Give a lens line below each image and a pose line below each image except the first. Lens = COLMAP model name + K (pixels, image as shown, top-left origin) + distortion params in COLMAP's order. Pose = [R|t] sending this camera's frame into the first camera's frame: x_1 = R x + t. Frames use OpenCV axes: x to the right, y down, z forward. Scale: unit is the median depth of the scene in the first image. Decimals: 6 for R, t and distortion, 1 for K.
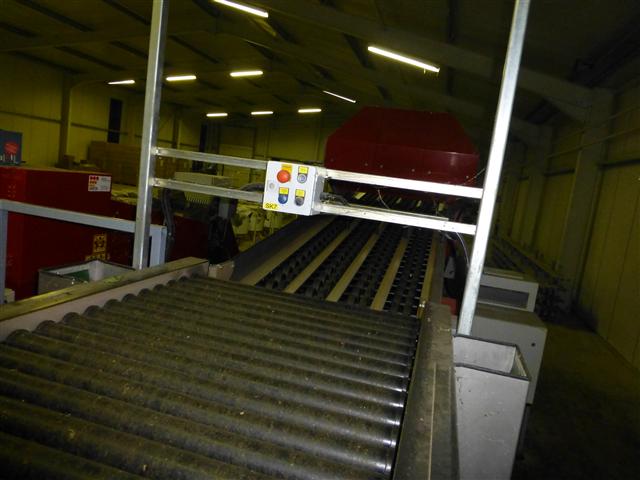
lens RADIAL K [[471.5, 0, 320.0], [0, 471.5, 240.0], [0, 0, 1]] dist [0.009625, -0.001255]
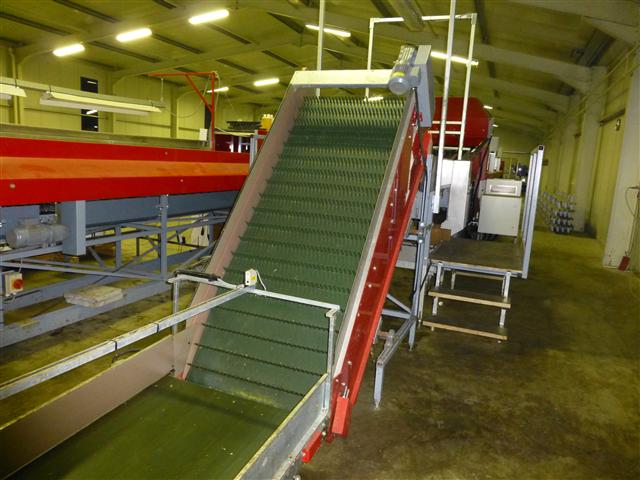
lens RADIAL K [[471.5, 0, 320.0], [0, 471.5, 240.0], [0, 0, 1]] dist [0.009625, -0.001255]
pose [[0.989906, -0.052399, -0.131682, -0.040119], [0.055359, 0.998287, 0.018918, 0.083216], [0.130466, -0.026017, 0.991111, -0.347972]]
